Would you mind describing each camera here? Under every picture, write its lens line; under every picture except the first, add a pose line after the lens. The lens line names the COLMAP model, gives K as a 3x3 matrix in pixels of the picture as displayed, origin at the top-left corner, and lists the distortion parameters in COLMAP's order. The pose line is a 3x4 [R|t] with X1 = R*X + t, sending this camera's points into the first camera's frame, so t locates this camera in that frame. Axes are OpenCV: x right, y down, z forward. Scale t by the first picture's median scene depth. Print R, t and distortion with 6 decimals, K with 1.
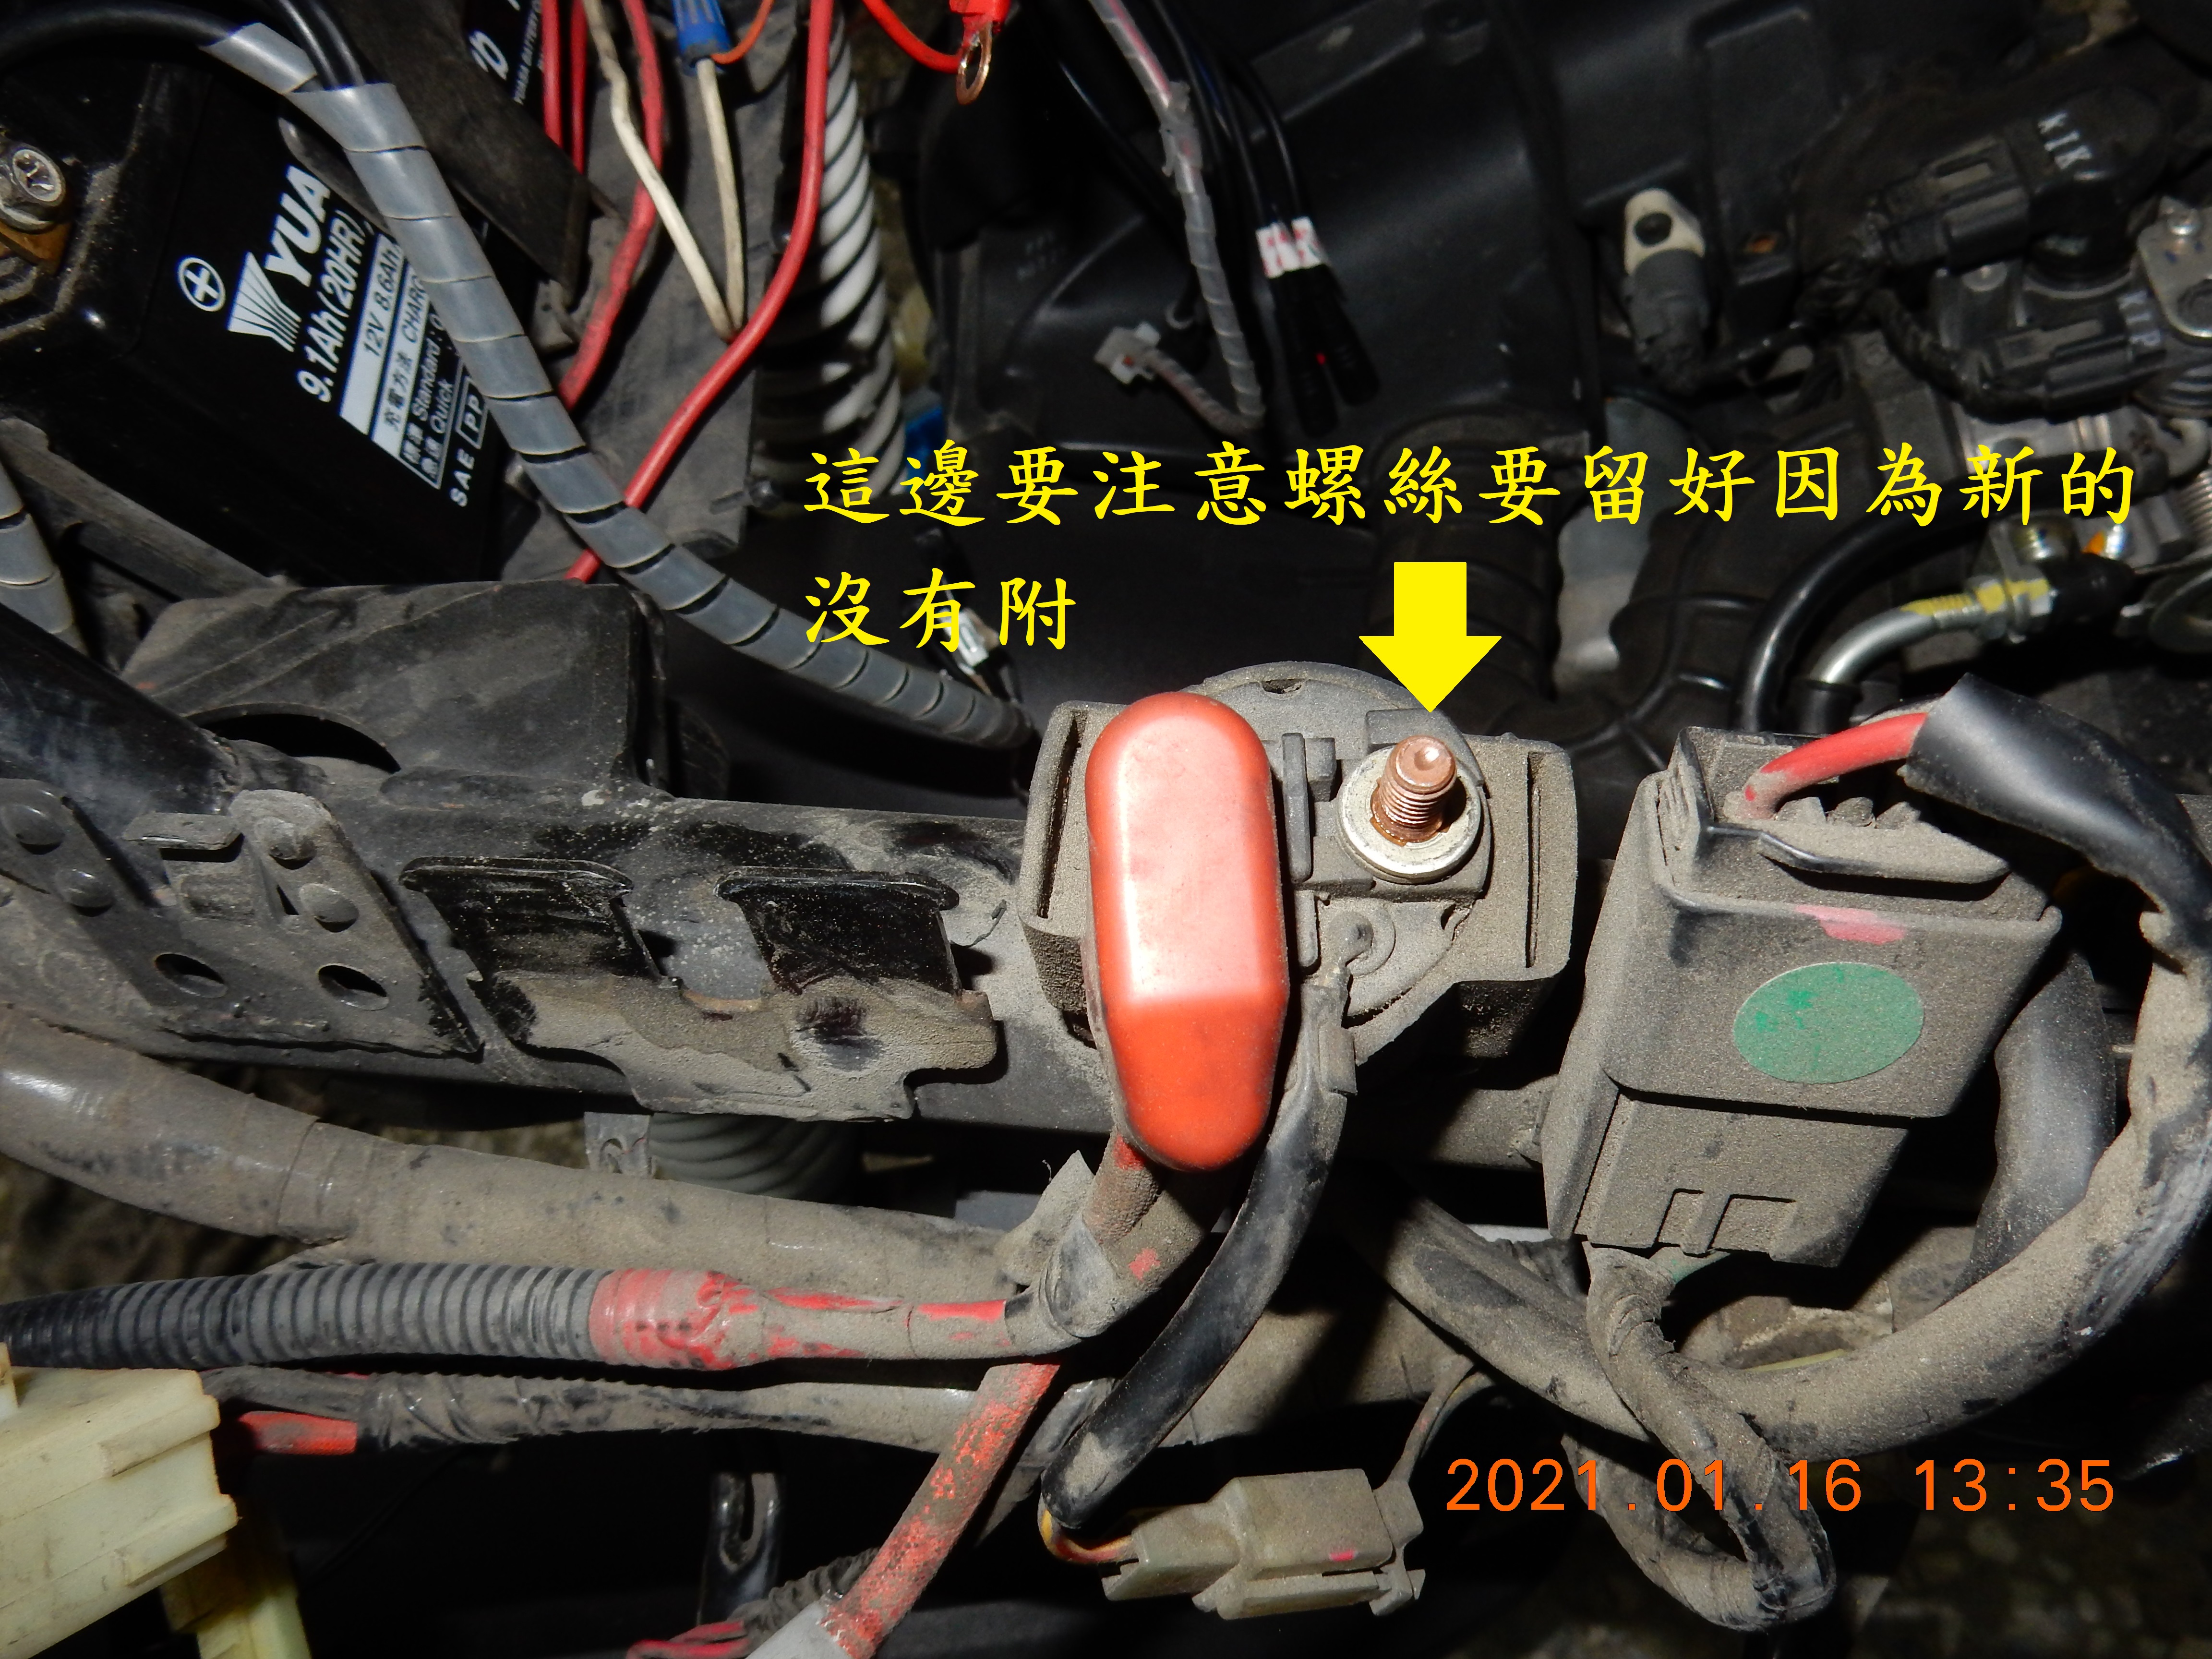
lens RADIAL K [[1603.8, 0, 1104.2], [0, 1603.8, 830.4], [0, 0, 1]] dist [-0.006032, -0.004354]
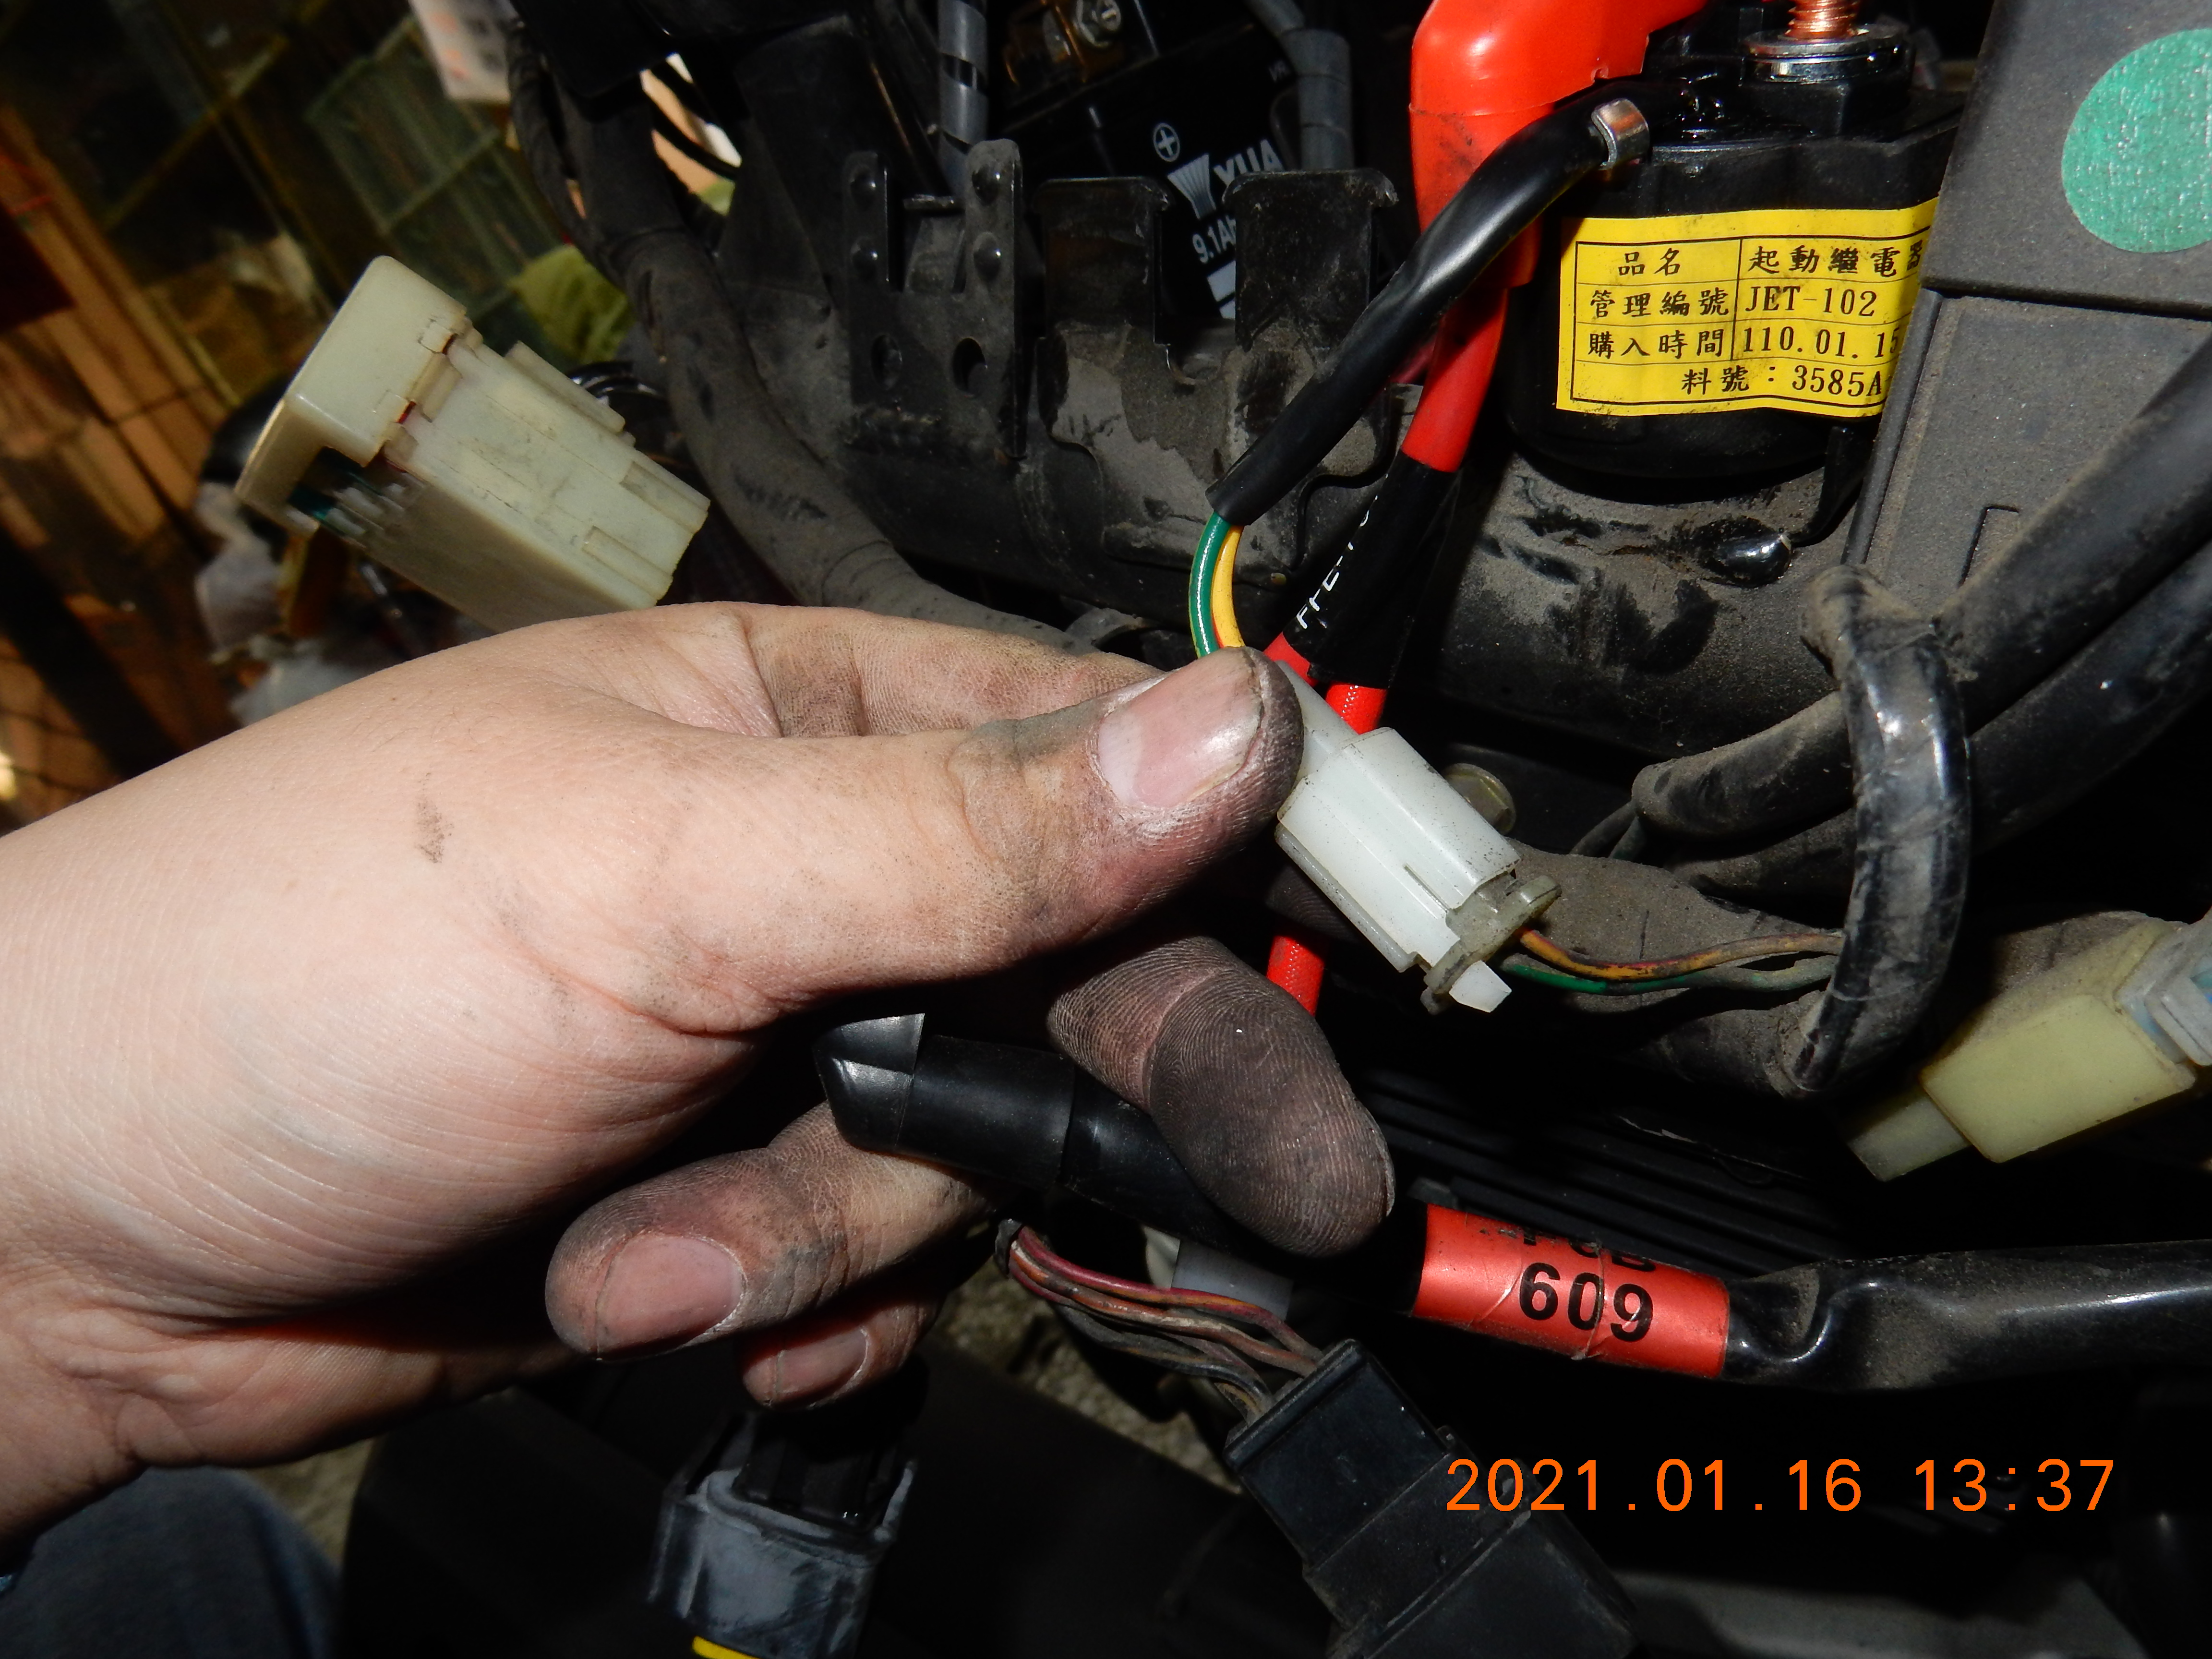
lens RADIAL K [[1610.3, 0, 1106.0], [0, 1610.3, 829.5], [0, 0, 1]] dist [-0.003039, 0.004547]
pose [[0.777917, 0.299643, -0.552321, 0.352586], [-0.512473, 0.811177, -0.281716, 0.572068], [0.363616, 0.502201, 0.784587, 0.181877]]
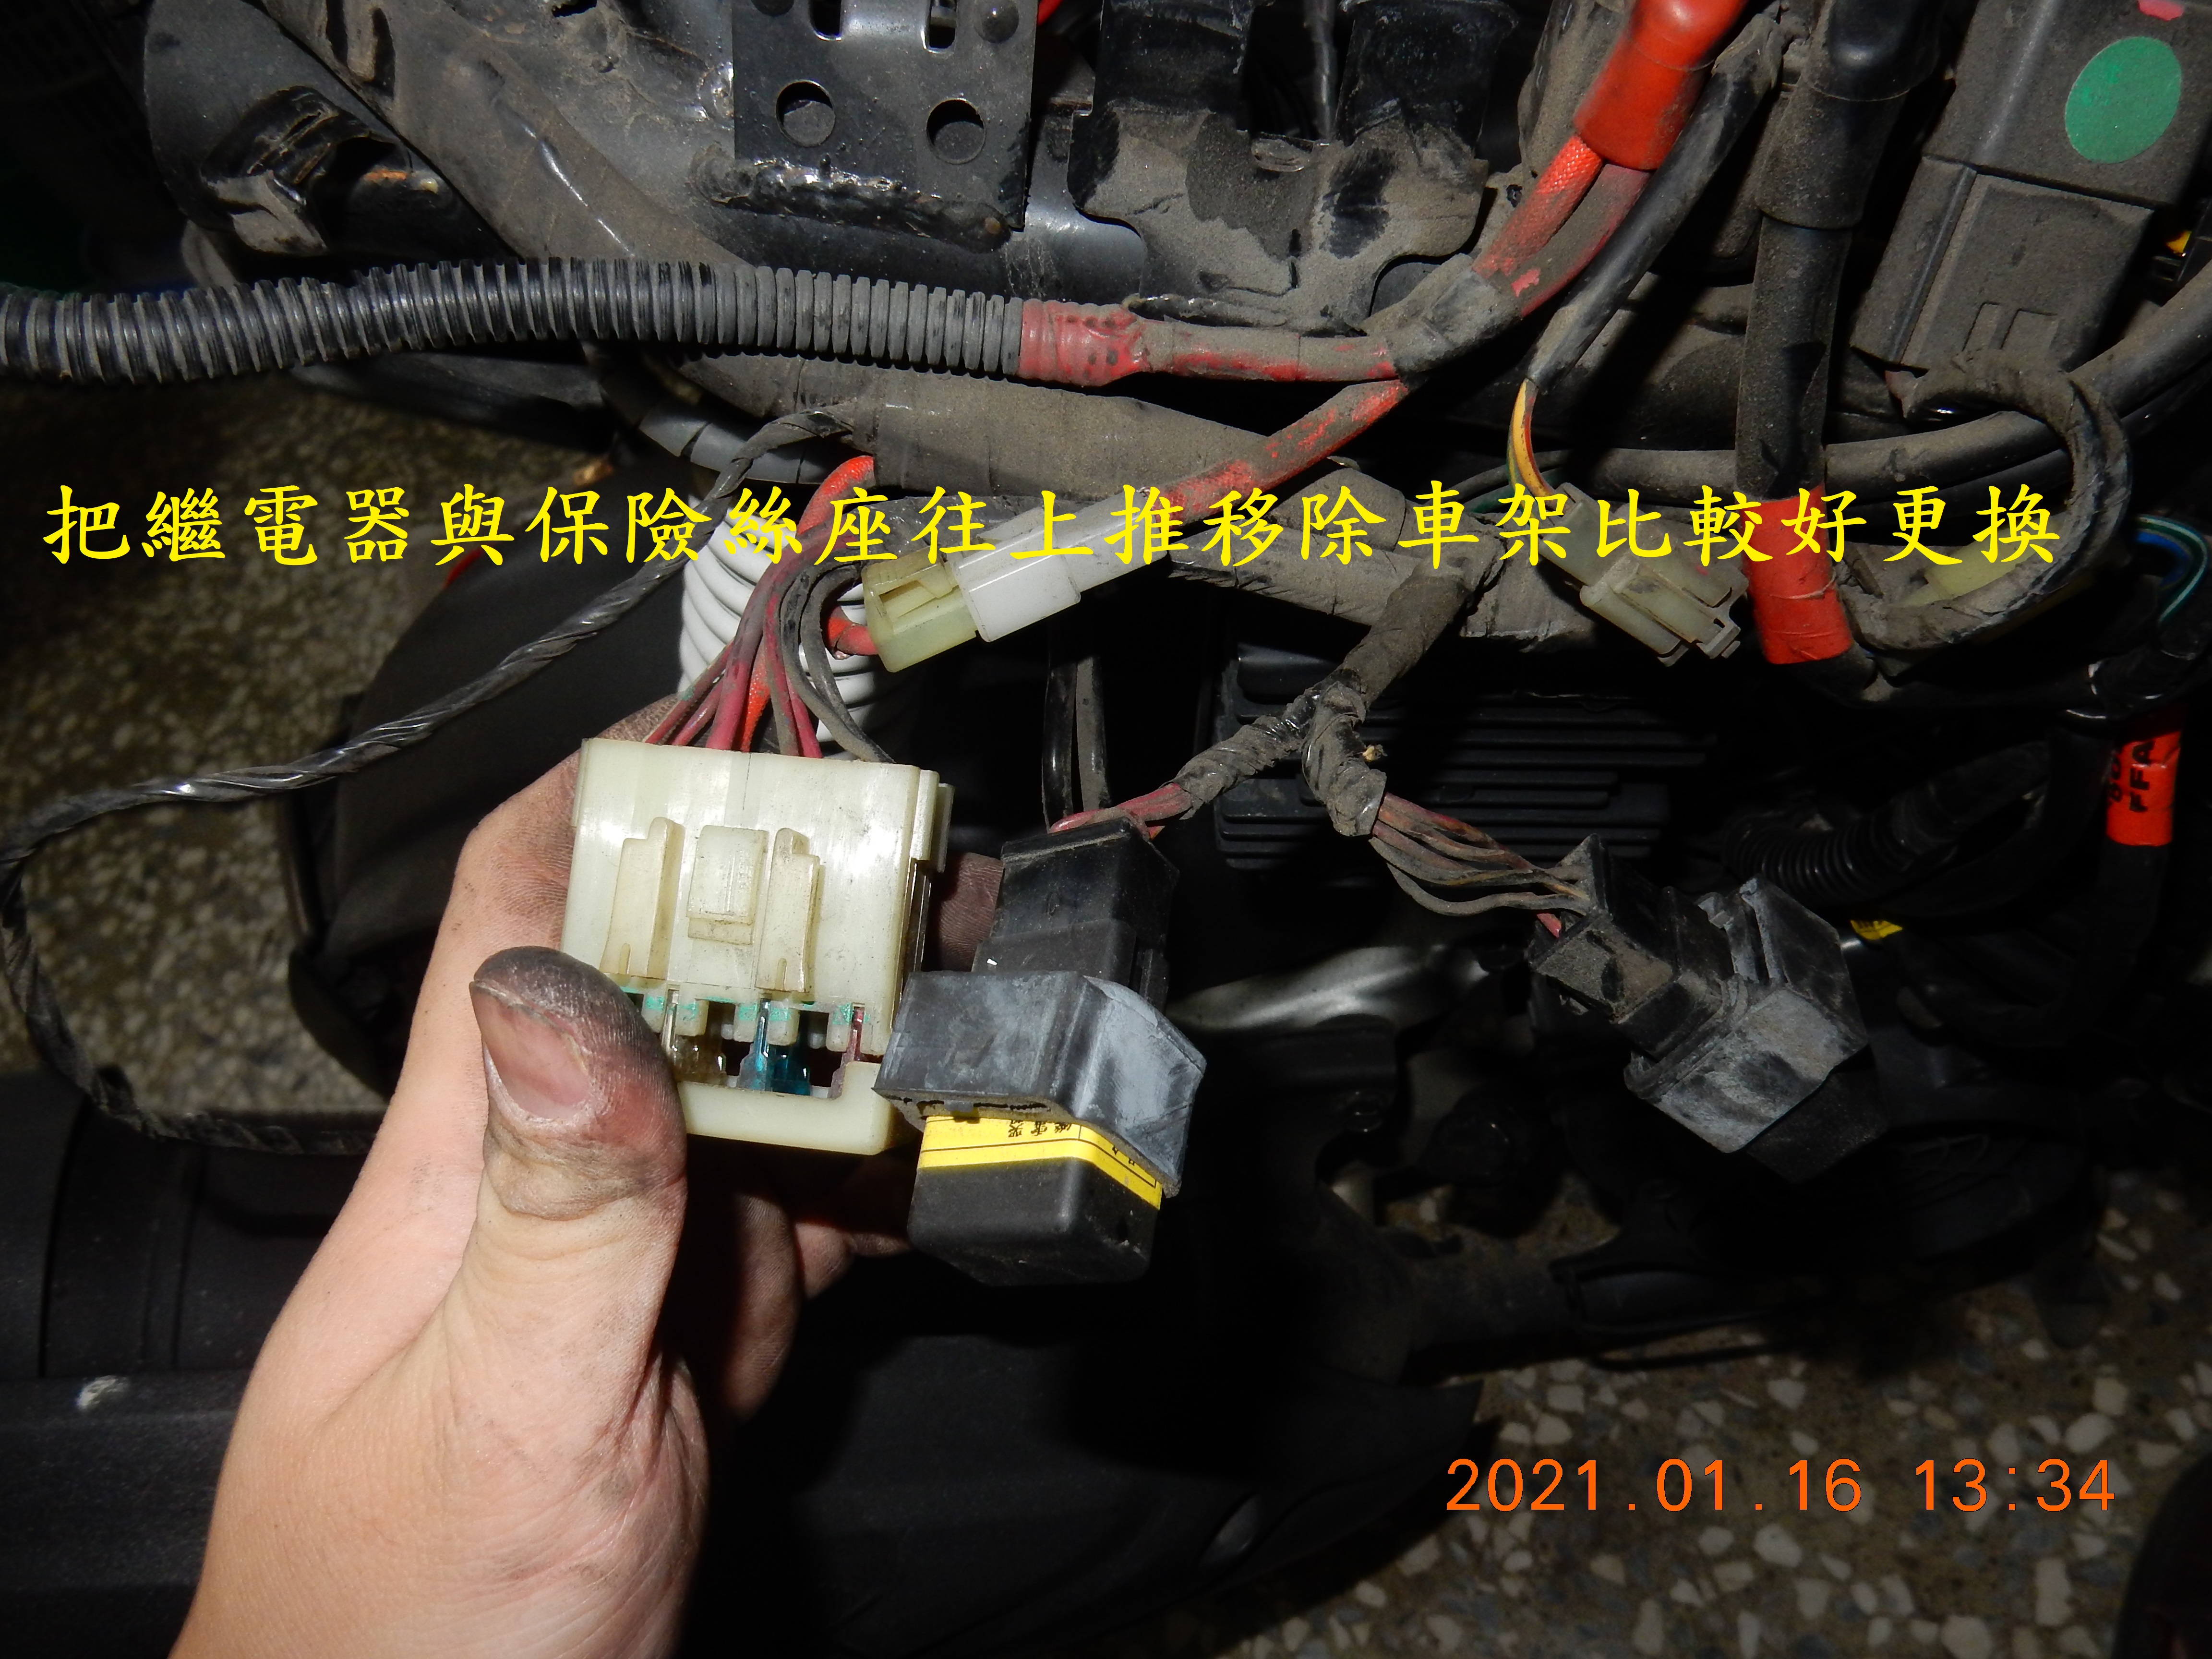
lens RADIAL K [[1572.7, 0, 1093.8], [0, 1572.7, 823.3], [0, 0, 1]] dist [-0.009305, -0.004620]
pose [[0.972748, 0.102064, 0.208193, -0.459923], [-0.051573, 0.970654, -0.234885, 0.725579], [-0.226056, 0.217747, 0.949465, -0.038288]]
